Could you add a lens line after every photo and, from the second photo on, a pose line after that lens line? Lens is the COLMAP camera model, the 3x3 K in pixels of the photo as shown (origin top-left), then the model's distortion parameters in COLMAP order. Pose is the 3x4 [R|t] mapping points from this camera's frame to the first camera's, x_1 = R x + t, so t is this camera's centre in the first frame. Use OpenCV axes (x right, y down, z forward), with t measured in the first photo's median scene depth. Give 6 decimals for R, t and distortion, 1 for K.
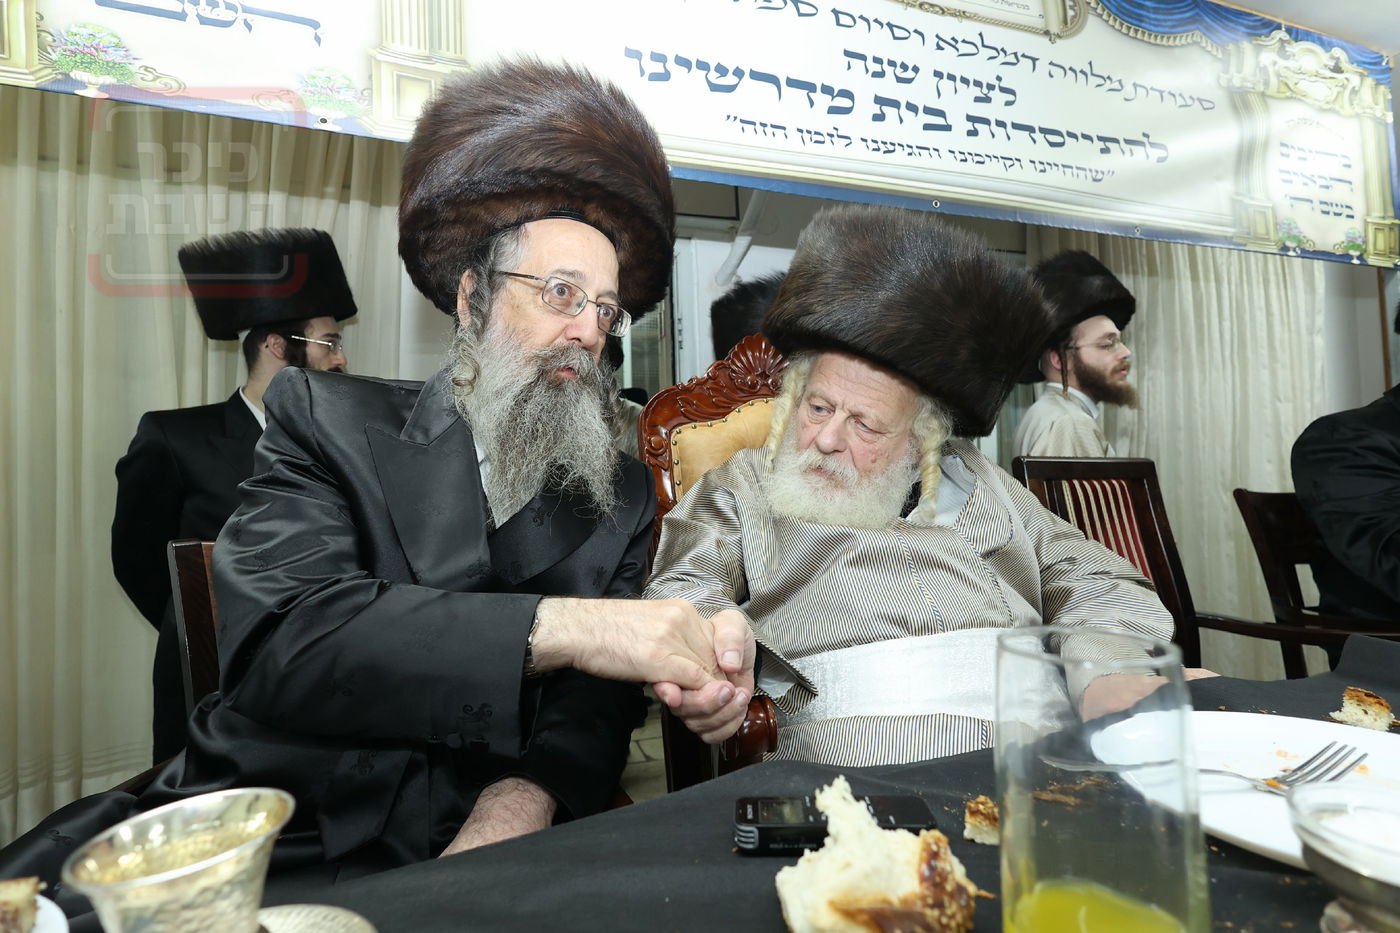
lens RADIAL K [[643.2, 0, 692.7], [0, 643.2, 470.2], [0, 0, 1]] dist [0.000839, 0.000260]
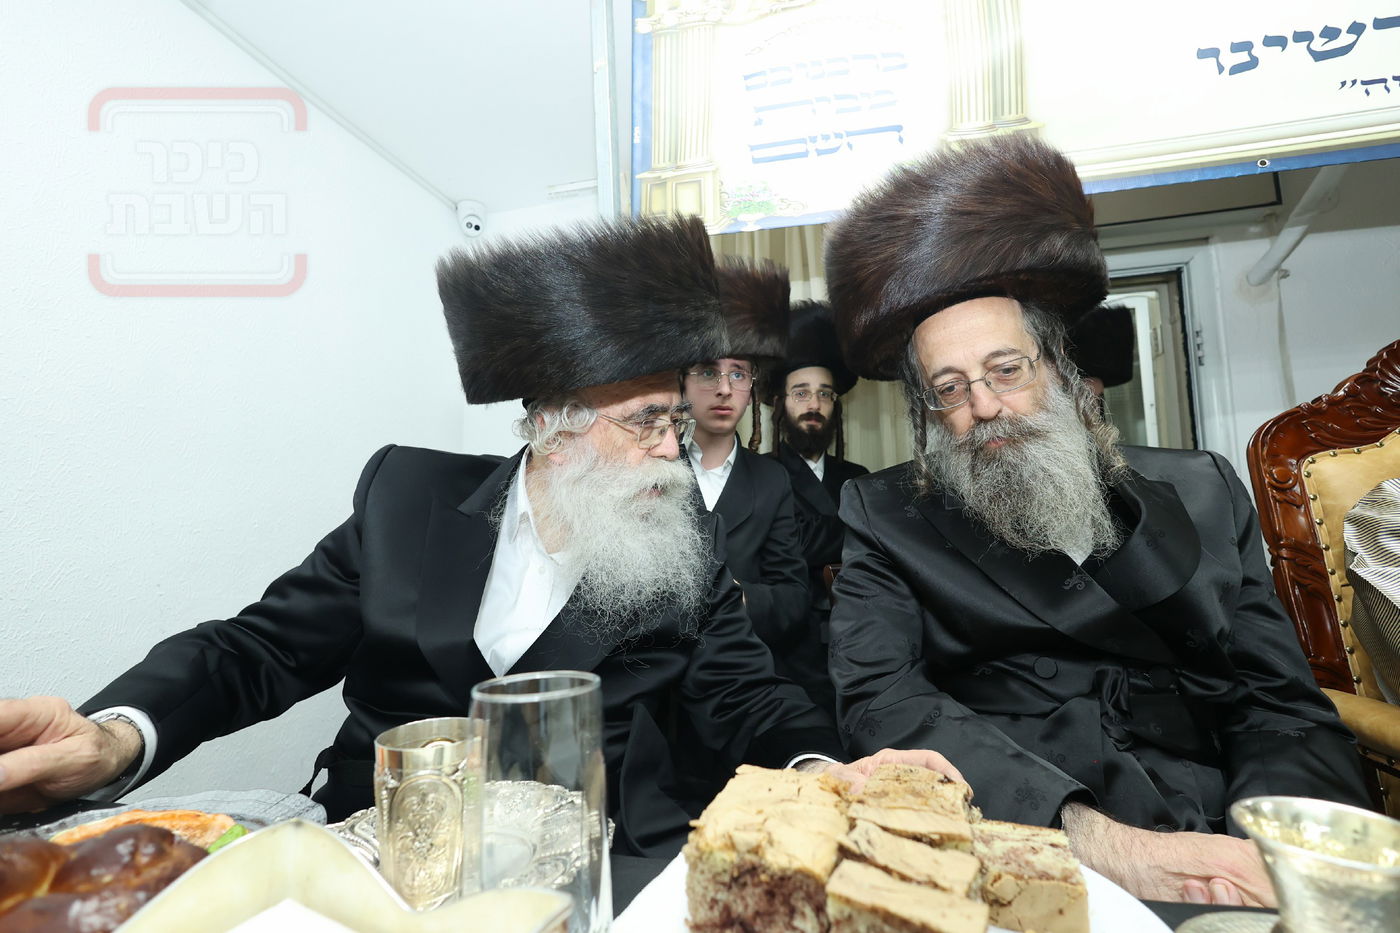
lens RADIAL K [[643.2, 0, 727.8], [0, 643.2, 462.7], [0, 0, 1]] dist [0.000839, 0.000260]
pose [[0.853224, -0.039522, -0.520045, -0.199026], [0.003801, 0.997569, -0.069576, -0.001612], [0.521531, 0.057387, 0.851300, -0.096334]]
